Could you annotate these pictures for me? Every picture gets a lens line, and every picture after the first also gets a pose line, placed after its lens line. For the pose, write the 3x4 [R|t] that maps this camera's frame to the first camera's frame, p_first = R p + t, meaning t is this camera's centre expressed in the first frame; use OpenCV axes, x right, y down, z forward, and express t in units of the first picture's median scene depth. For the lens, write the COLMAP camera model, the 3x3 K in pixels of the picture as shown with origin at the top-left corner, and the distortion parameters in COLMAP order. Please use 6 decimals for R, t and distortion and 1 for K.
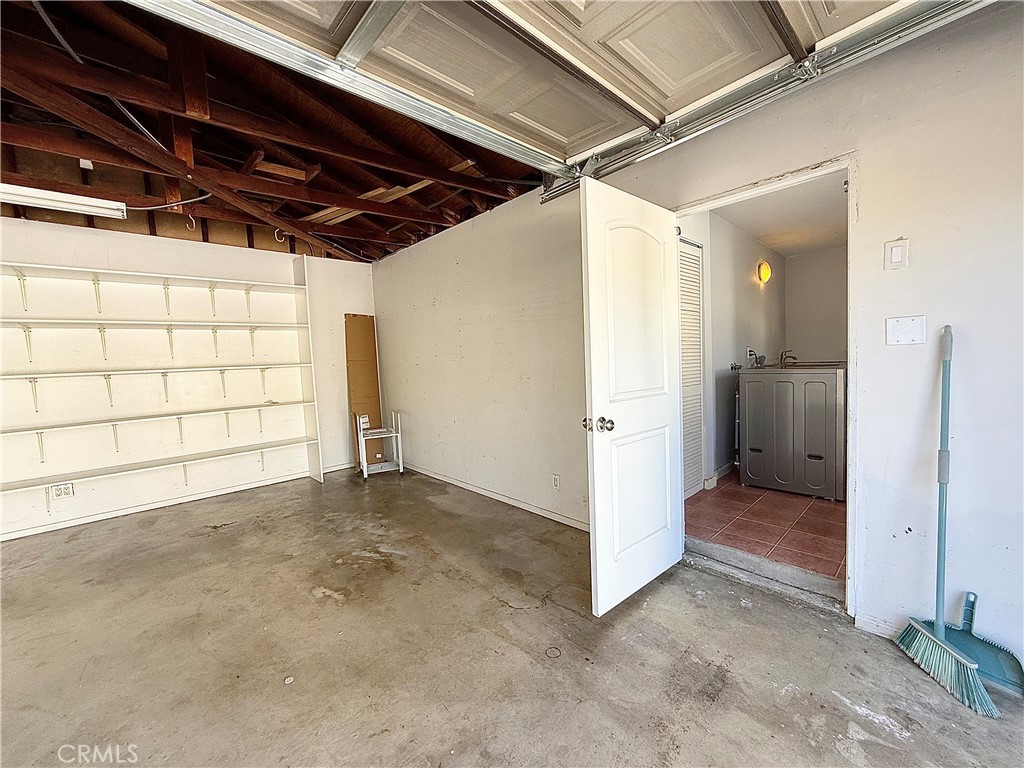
lens RADIAL K [[408.0, 0, 509.9], [0, 408.0, 384.0], [0, 0, 1]] dist [-0.000077, -0.000149]
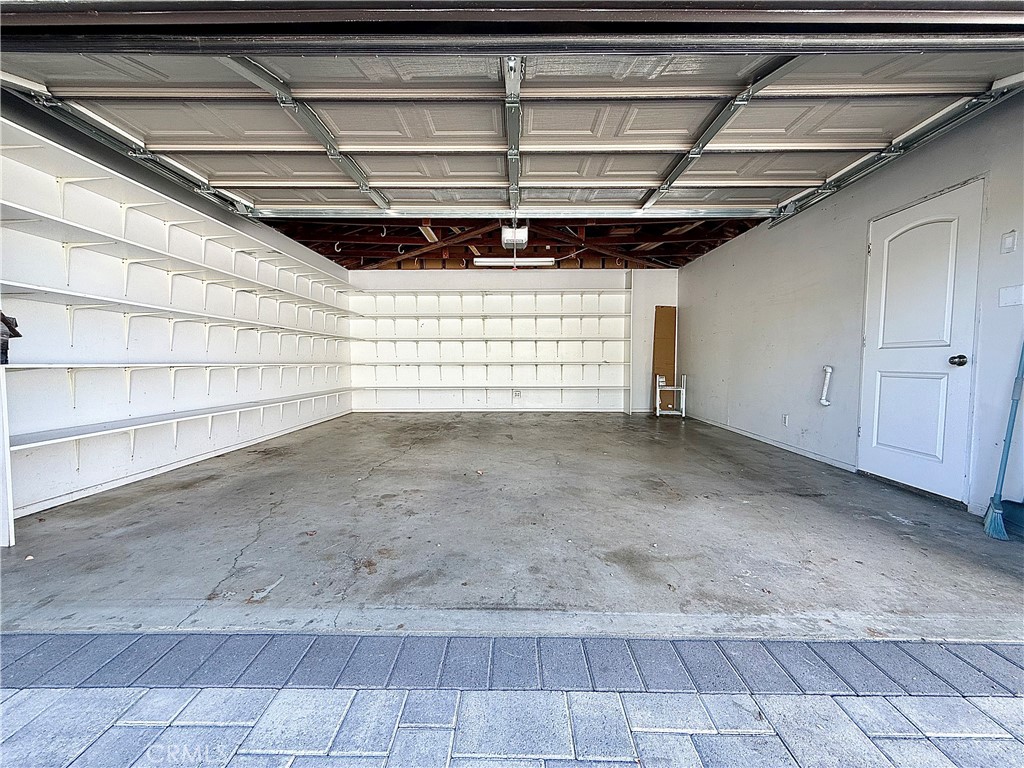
lens RADIAL K [[408.0, 0, 512.3], [0, 408.0, 382.3], [0, 0, 1]] dist [-0.000077, -0.000149]
pose [[0.729025, 0.080857, -0.679695, 0.262073], [-0.075104, 0.996452, 0.037983, 0.092183], [0.680355, 0.023357, 0.732511, -0.455368]]
